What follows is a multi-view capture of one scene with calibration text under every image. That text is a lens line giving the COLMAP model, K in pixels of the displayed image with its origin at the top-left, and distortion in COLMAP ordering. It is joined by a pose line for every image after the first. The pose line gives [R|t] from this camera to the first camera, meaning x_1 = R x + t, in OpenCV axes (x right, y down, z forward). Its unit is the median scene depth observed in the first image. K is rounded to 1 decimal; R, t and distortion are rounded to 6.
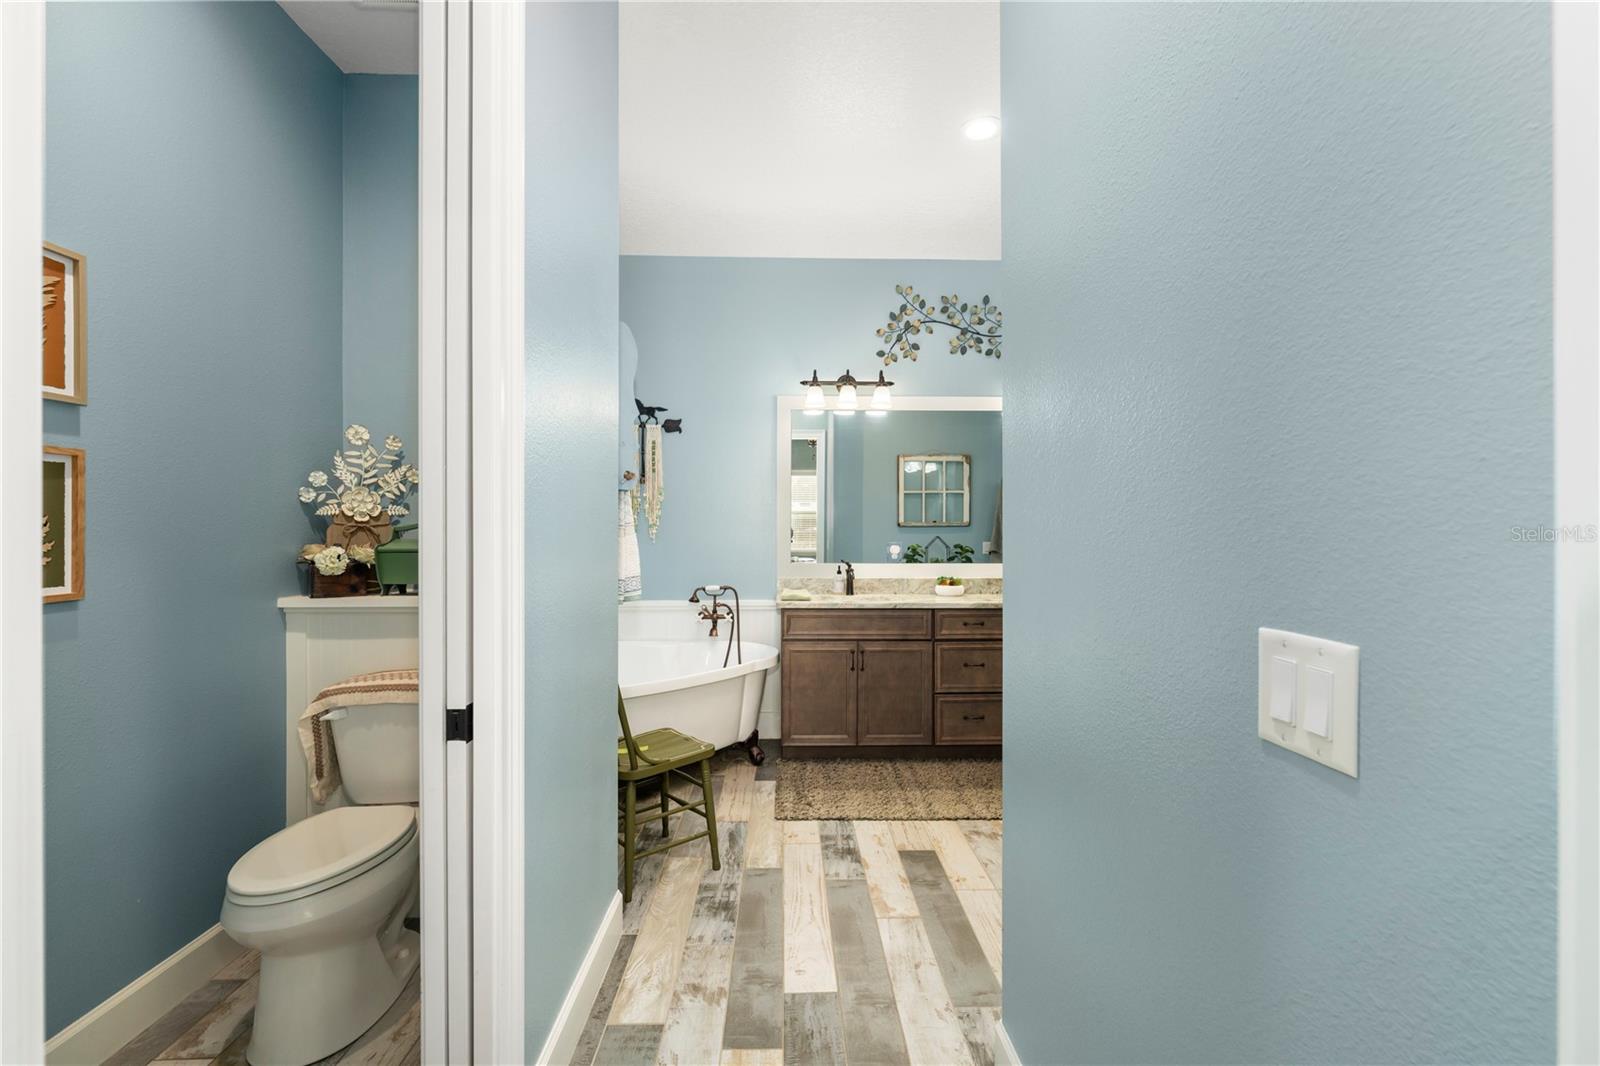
lens RADIAL K [[667.2, 0, 800.7], [0, 667.2, 532.7], [0, 0, 1]] dist [-0.005711, 0.002535]
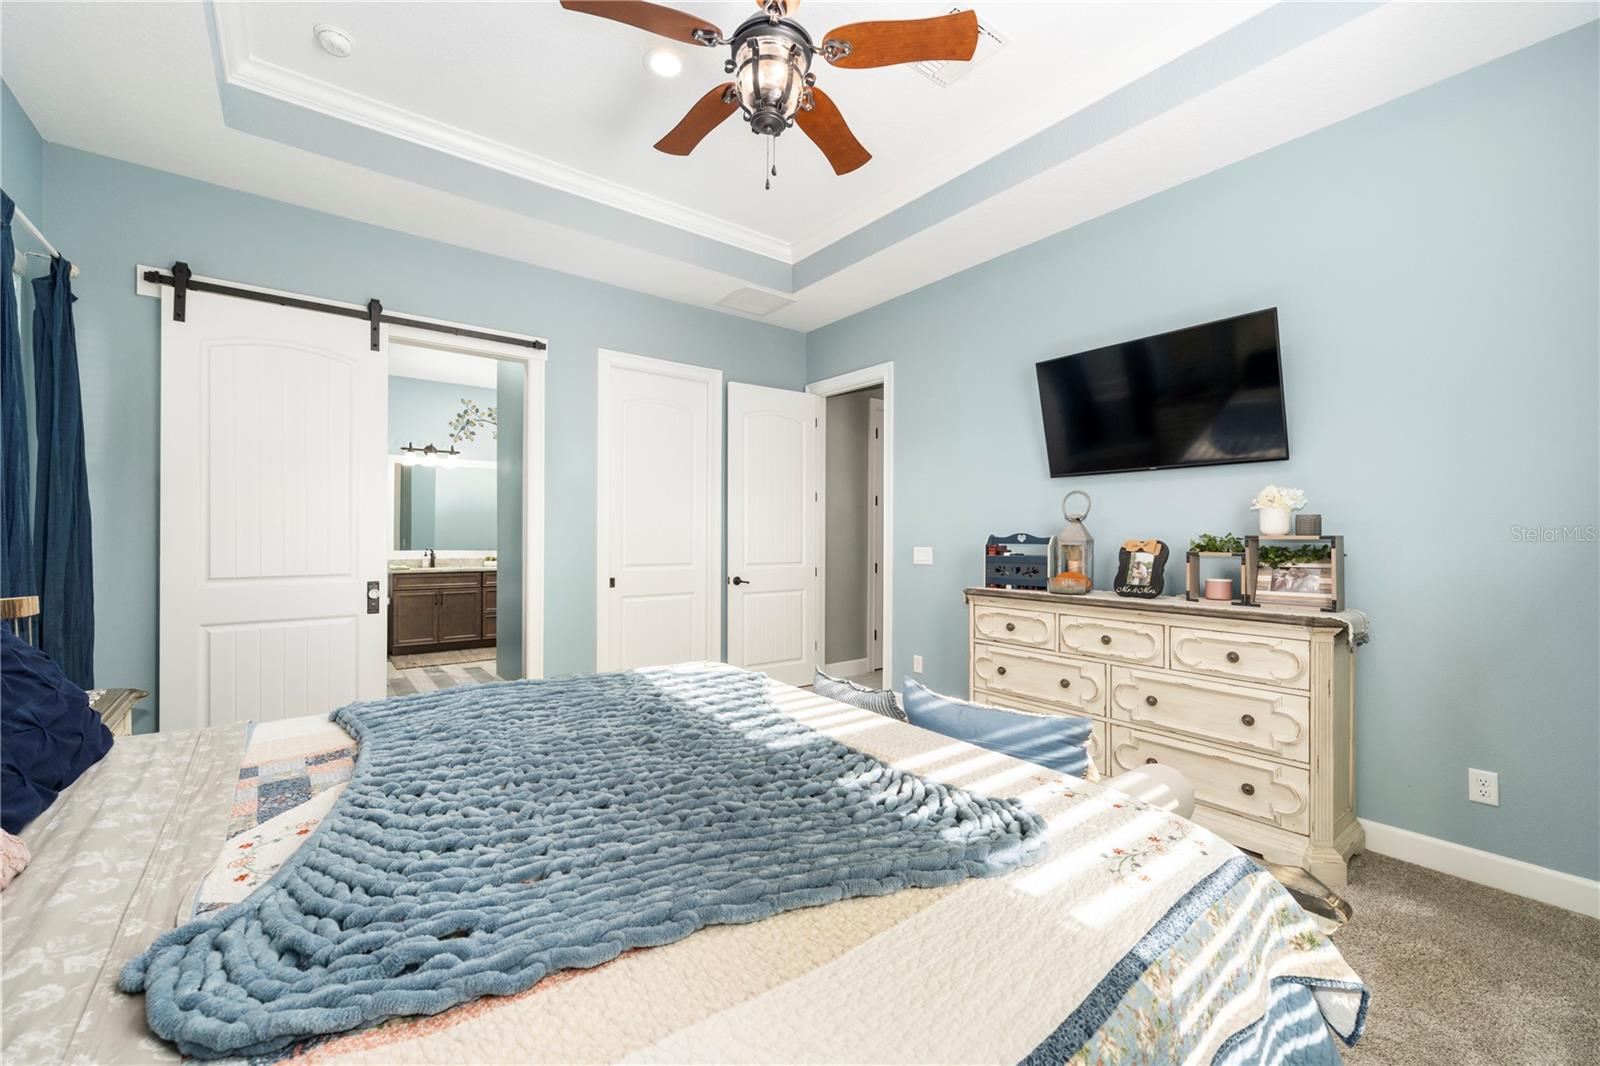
lens RADIAL K [[639.1, 0, 801.4], [0, 639.1, 536.8], [0, 0, 1]] dist [-0.007549, 0.000922]
pose [[0.804778, 0.000616, 0.593576, -0.148743], [-0.000739, 1.000000, -0.000035, 0.008411], [-0.593576, -0.000411, 0.804778, -0.992185]]
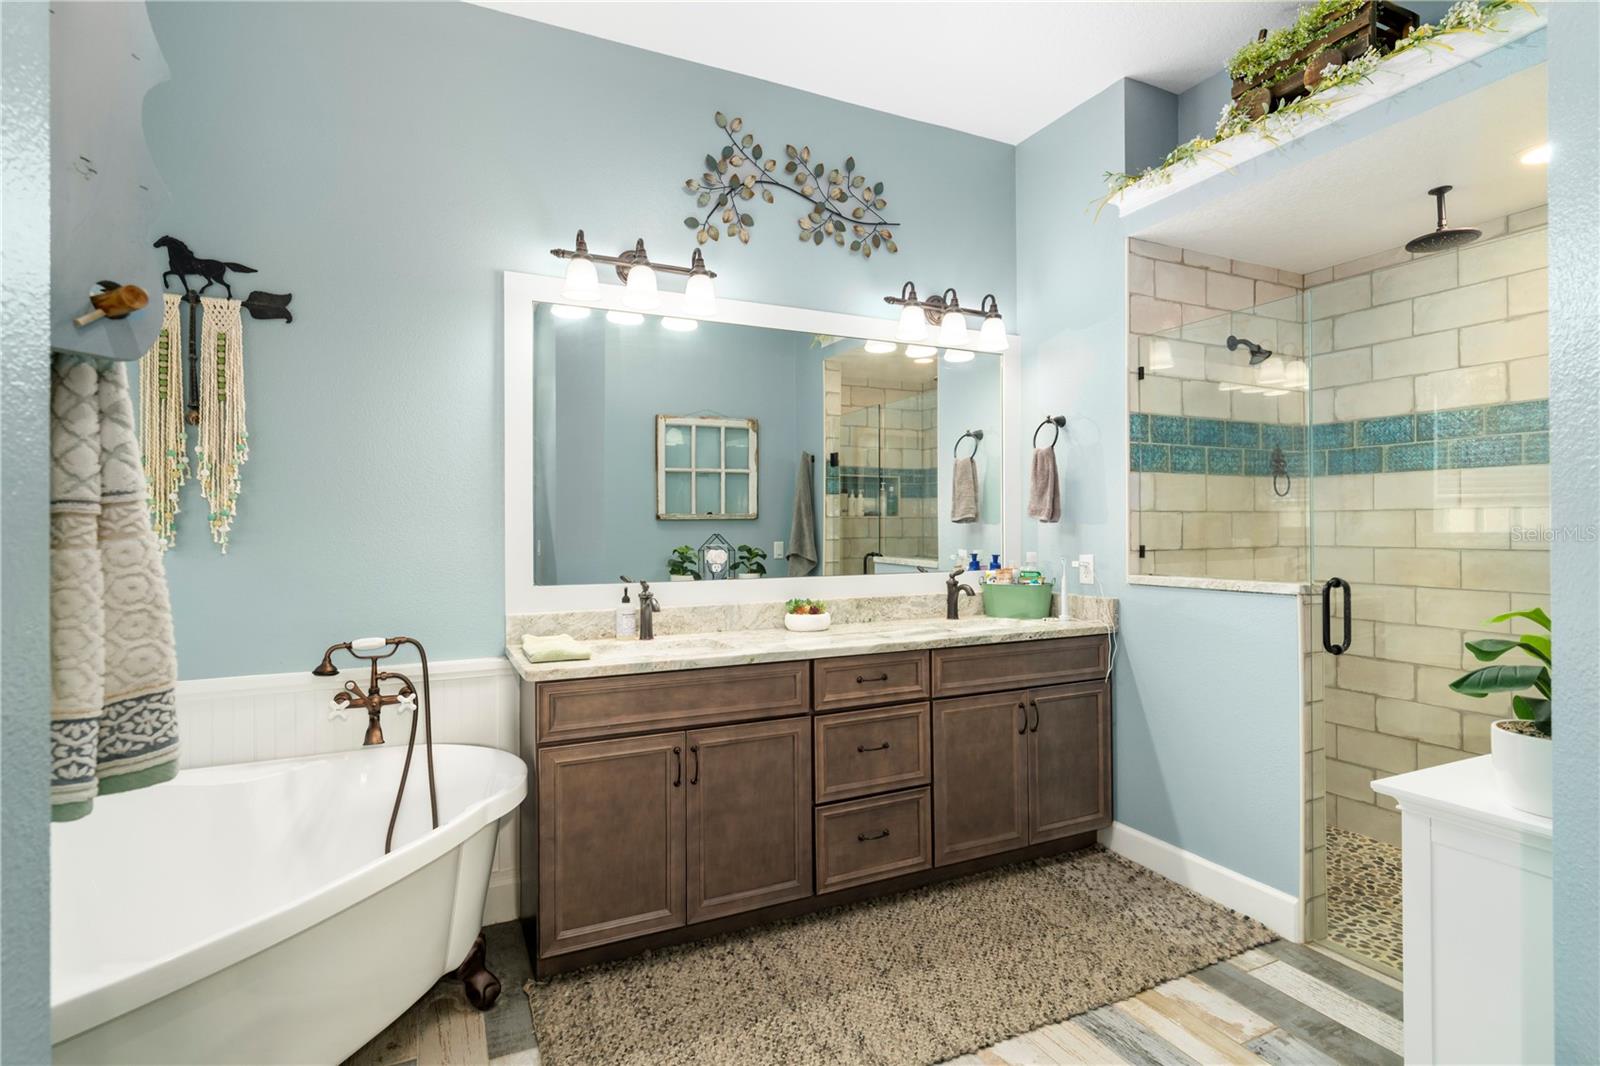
lens RADIAL K [[782.9, 0, 798.7], [0, 782.9, 526.1], [0, 0, 1]] dist [-0.001045, 0.000891]
pose [[0.911759, -0.005143, 0.410694, -0.079777], [0.007304, 0.999967, -0.003692, 0.001224], [-0.410661, 0.006366, 0.911766, 0.344362]]
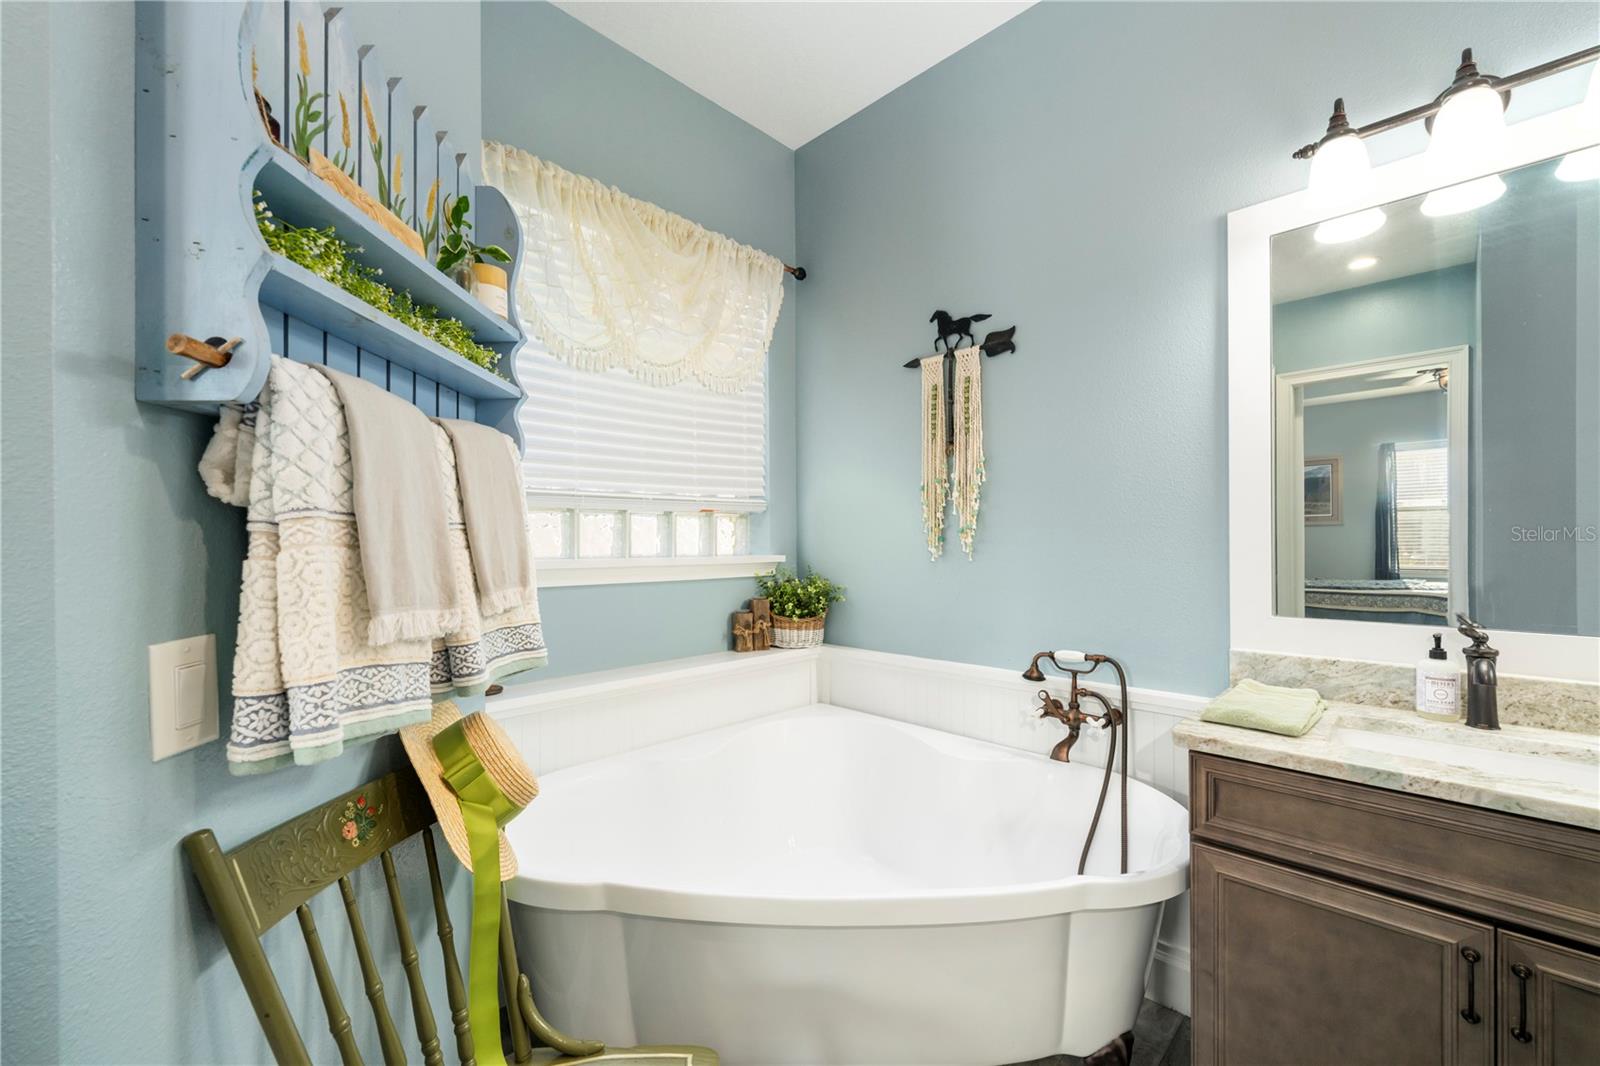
lens RADIAL K [[639.1, 0, 797.8], [0, 639.1, 543.4], [0, 0, 1]] dist [-0.007549, 0.000922]
pose [[0.691092, -0.004872, -0.722750, 0.066938], [0.009698, 0.999950, 0.002533, -0.001900], [0.722701, -0.008759, 0.691105, 0.537001]]
